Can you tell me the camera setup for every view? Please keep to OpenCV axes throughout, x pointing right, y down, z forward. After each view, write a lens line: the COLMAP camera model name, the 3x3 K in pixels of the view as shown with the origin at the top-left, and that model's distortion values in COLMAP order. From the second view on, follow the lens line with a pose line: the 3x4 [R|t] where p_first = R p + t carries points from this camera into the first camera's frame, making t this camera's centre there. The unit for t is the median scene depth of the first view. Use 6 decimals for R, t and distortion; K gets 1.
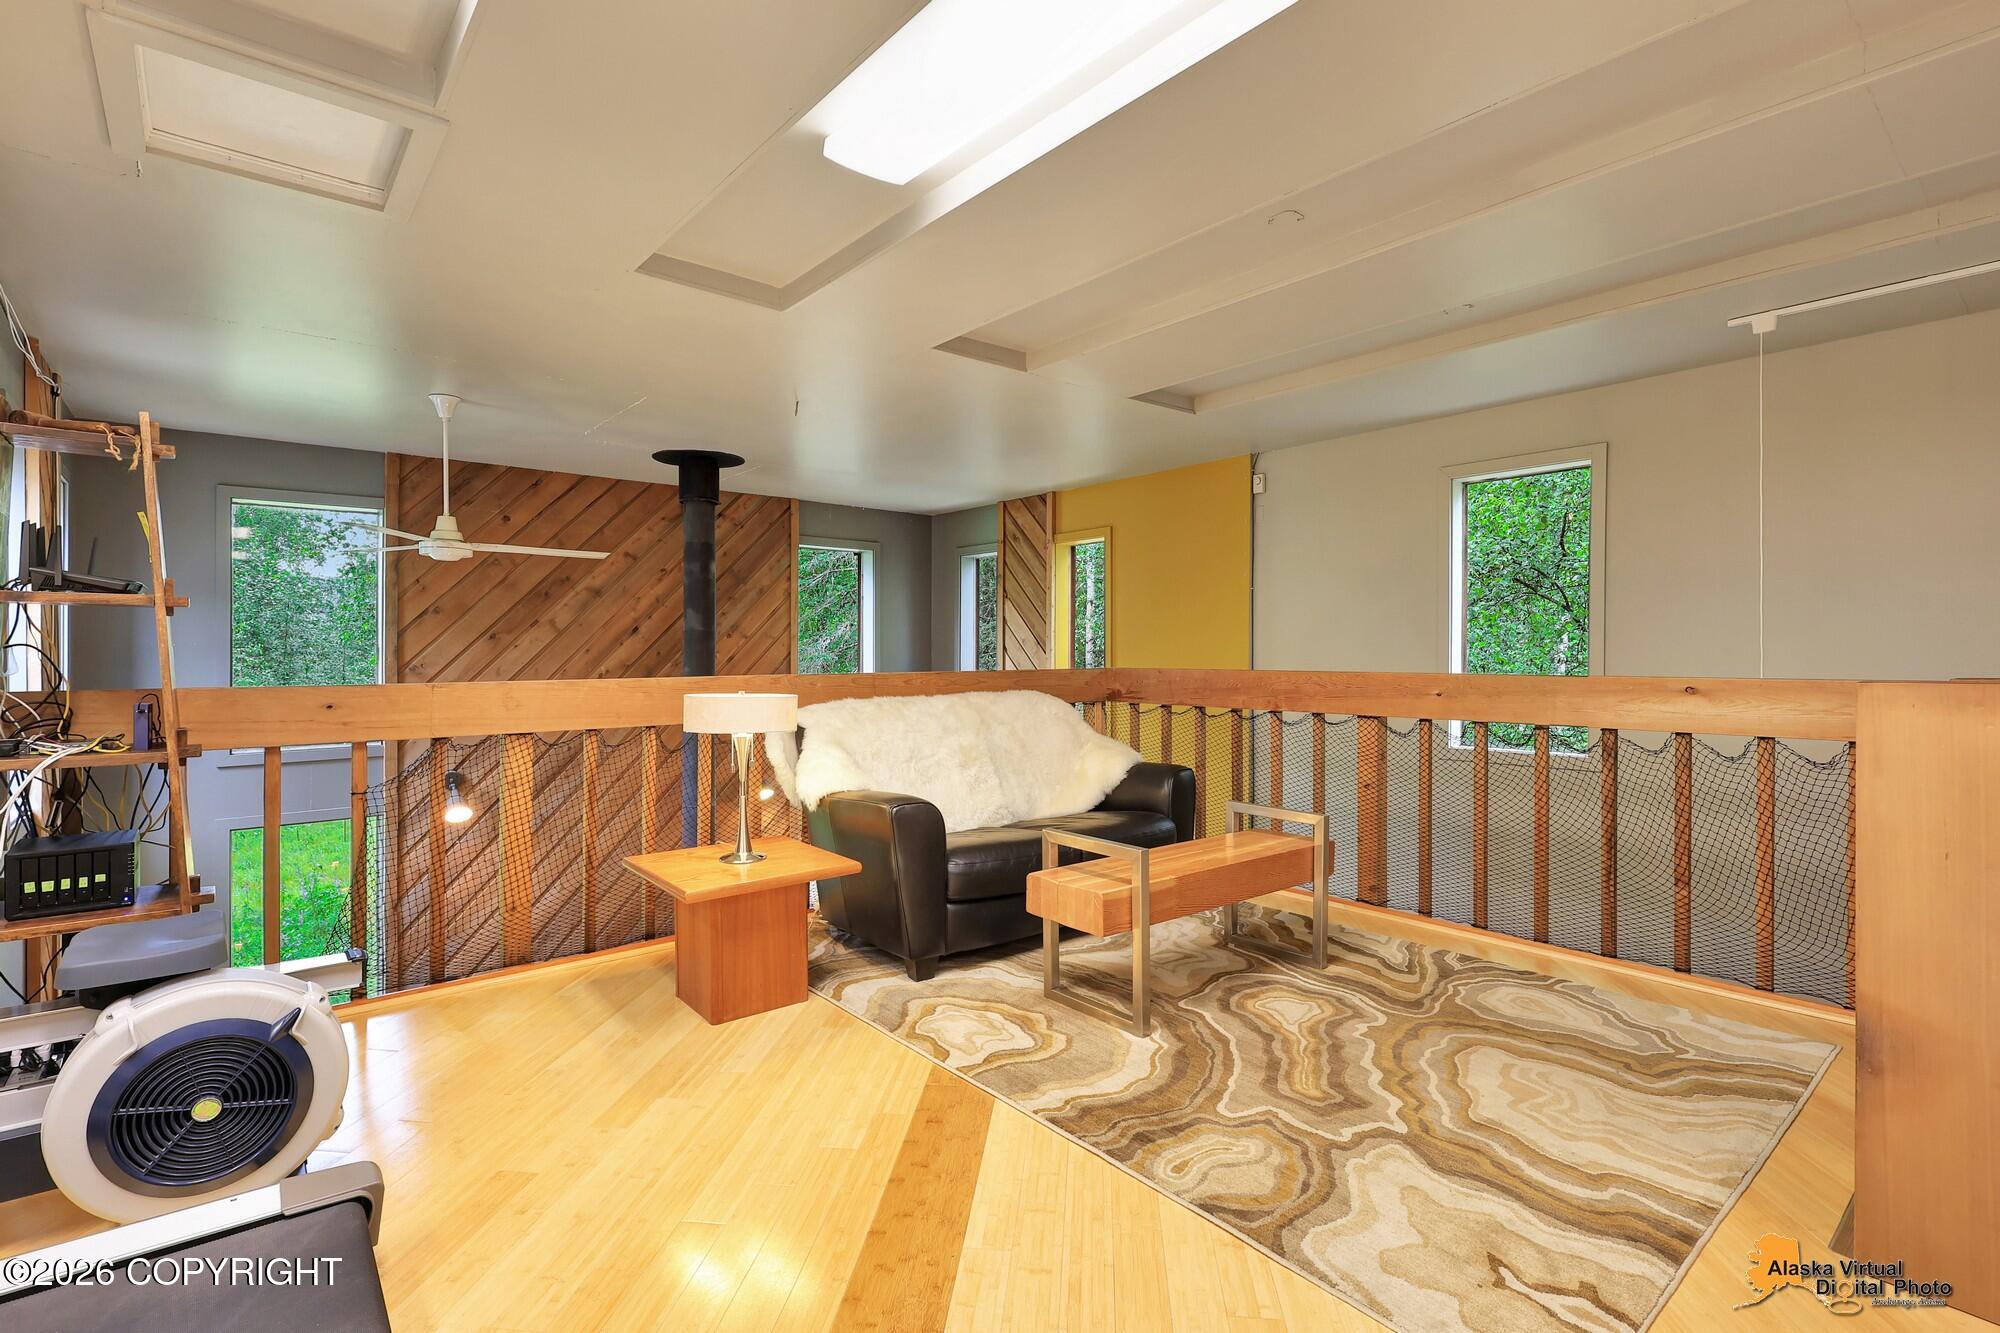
lens RADIAL K [[925.9, 0, 994.1], [0, 925.9, 662.7], [0, 0, 1]] dist [-0.001821, 0.000331]
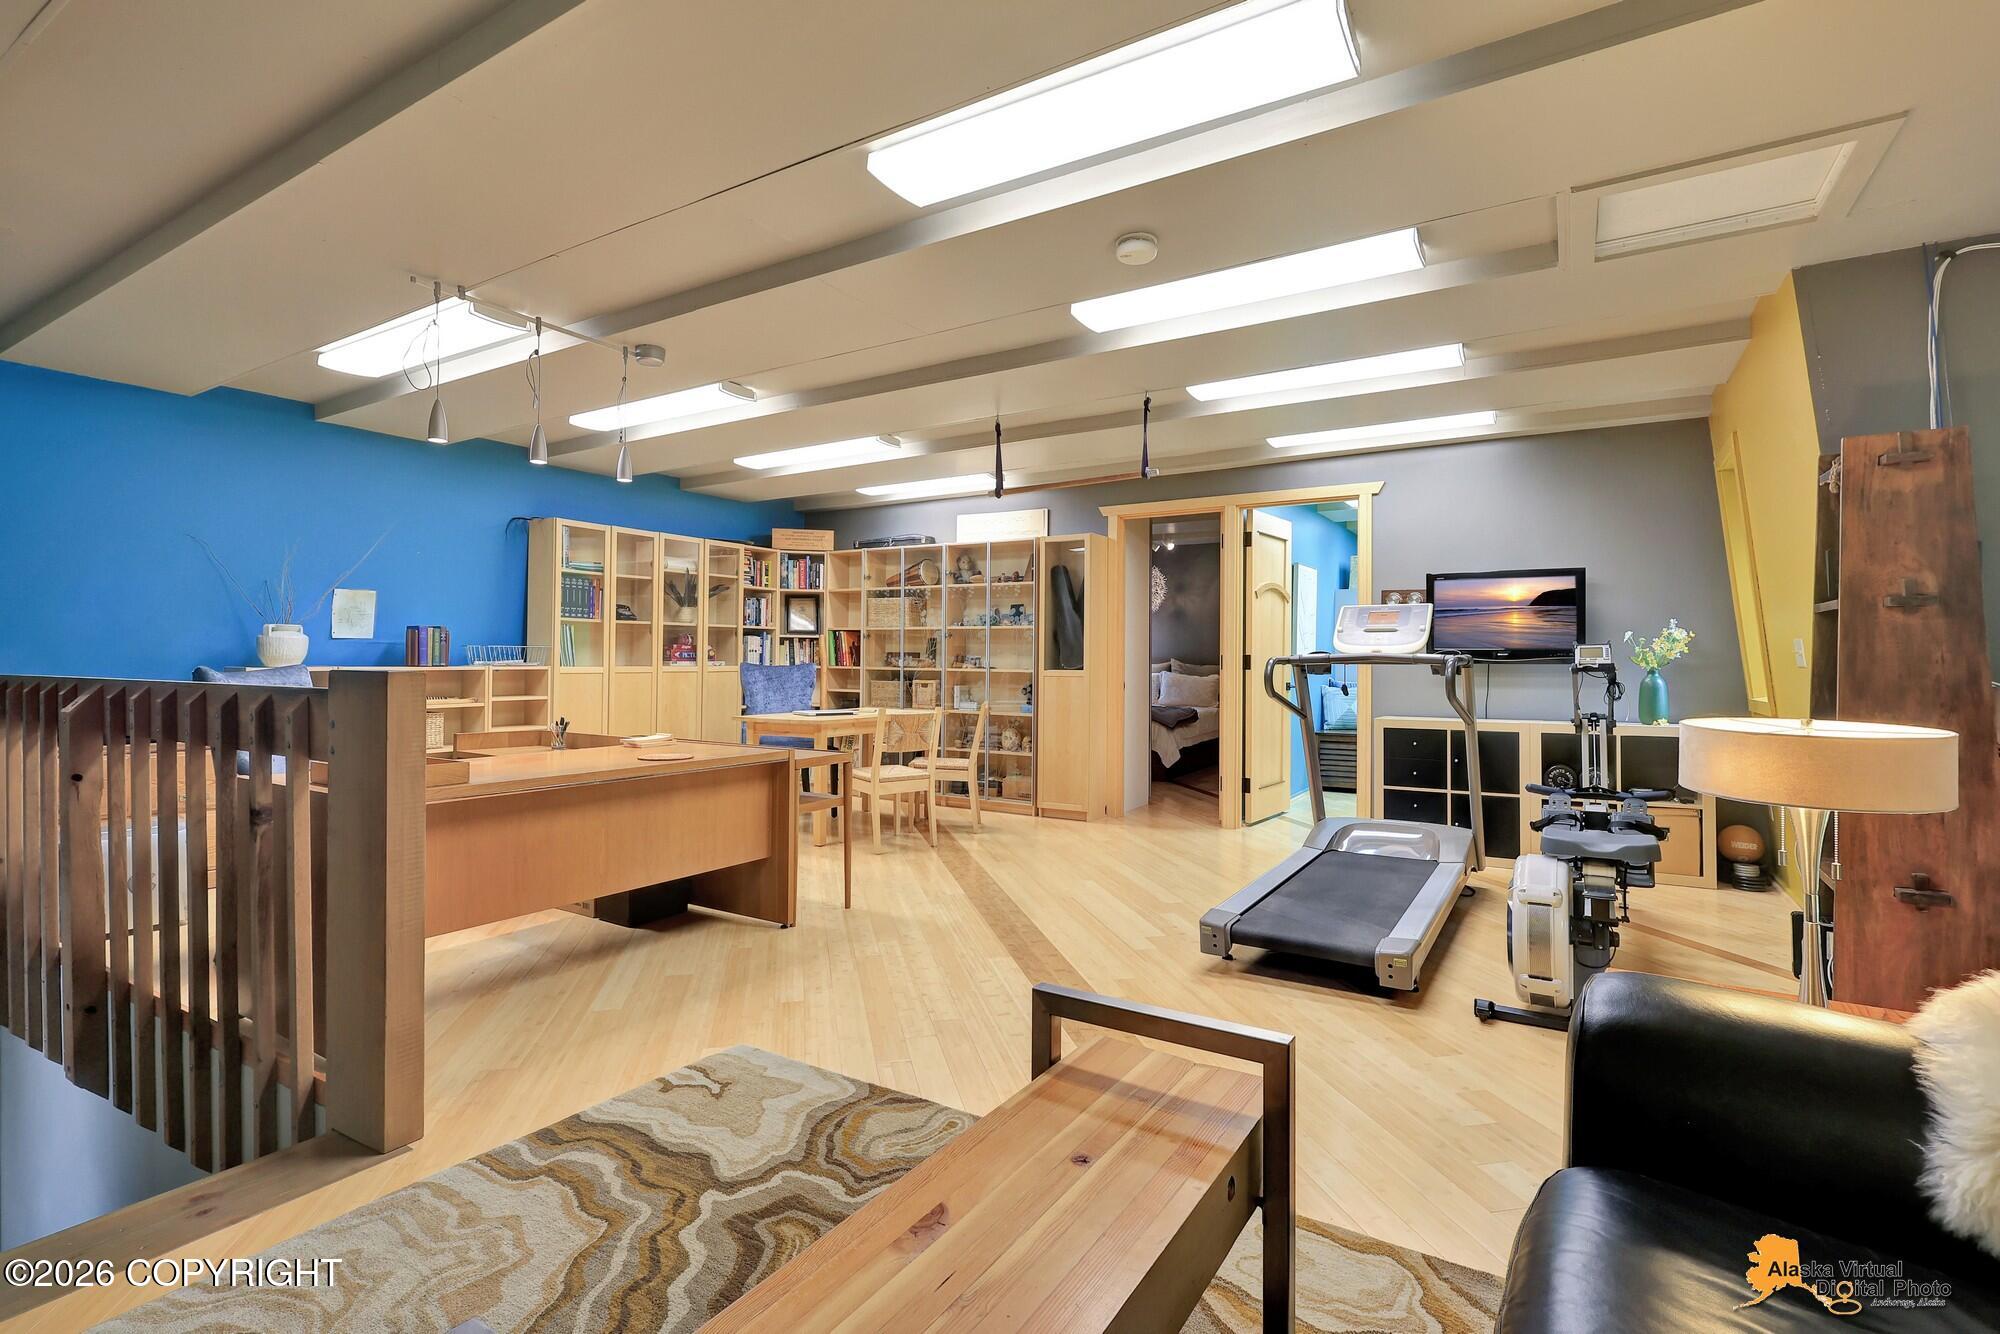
lens RADIAL K [[925.9, 0, 994.1], [0, 925.9, 663.2], [0, 0, 1]] dist [-0.001821, 0.000331]
pose [[-0.949911, -0.001416, -0.312517, 0.481948], [-0.004861, 0.999936, 0.010244, -0.004547], [0.312482, 0.011250, -0.949857, 2.001607]]
